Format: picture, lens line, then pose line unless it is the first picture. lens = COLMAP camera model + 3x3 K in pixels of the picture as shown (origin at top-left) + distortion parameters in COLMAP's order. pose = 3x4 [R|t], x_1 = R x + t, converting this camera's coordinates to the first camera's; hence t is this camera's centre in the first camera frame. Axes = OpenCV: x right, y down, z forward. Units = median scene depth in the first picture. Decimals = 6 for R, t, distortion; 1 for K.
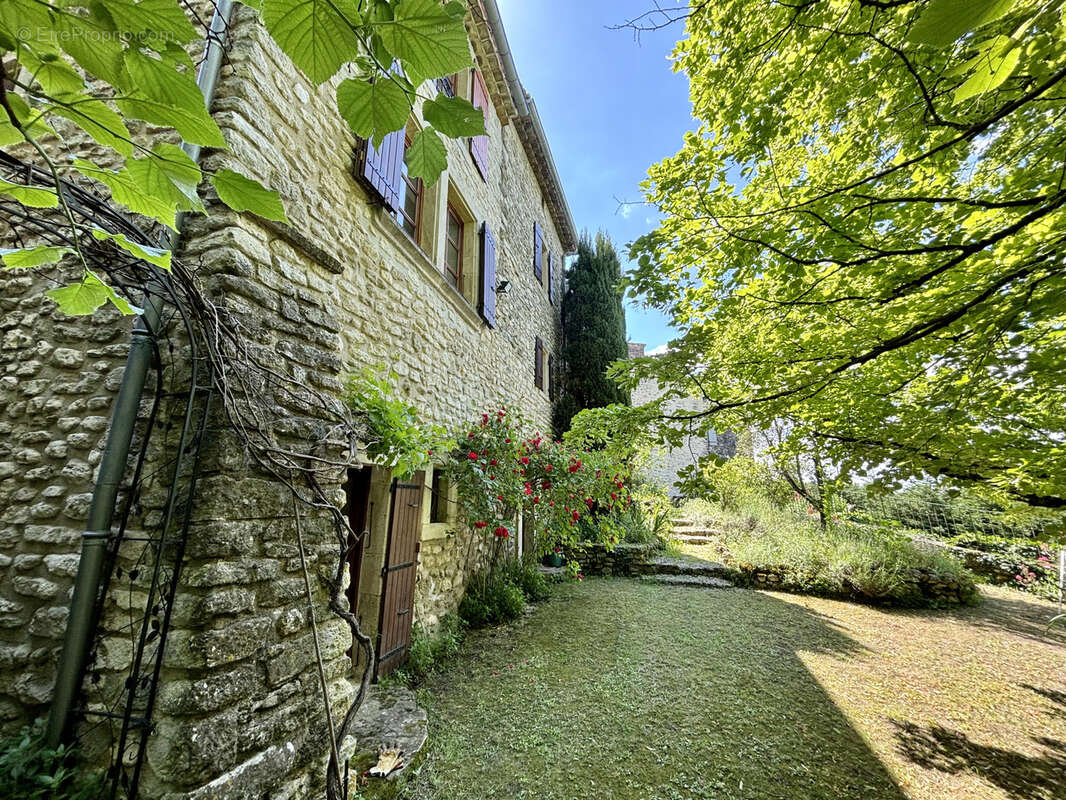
lens RADIAL K [[428.0, 0, 533.0], [0, 428.0, 400.0], [0, 0, 1]] dist [0.001321, -0.000593]
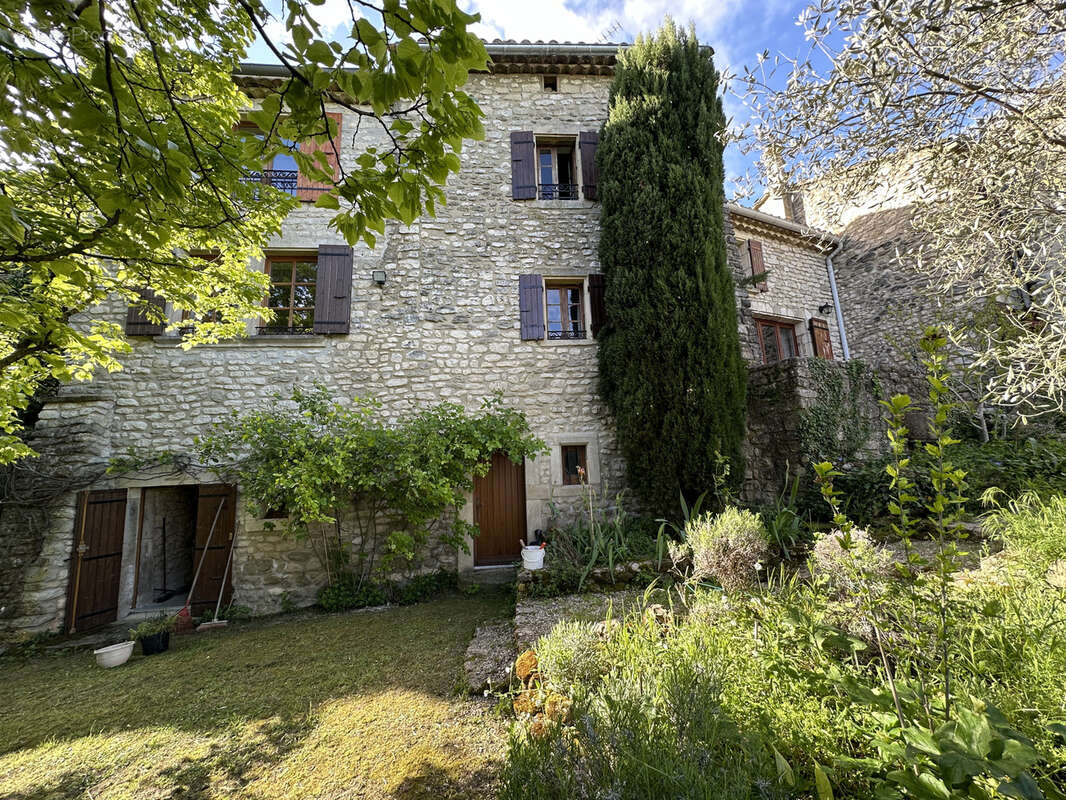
lens RADIAL K [[427.9, 0, 533.0], [0, 427.9, 400.0], [0, 0, 1]] dist [-0.000540, 0.000231]
pose [[0.336335, -0.177454, -0.924872, 2.387060], [0.261314, 0.961107, -0.089378, 0.479081], [0.904762, -0.211621, 0.369626, 2.386157]]
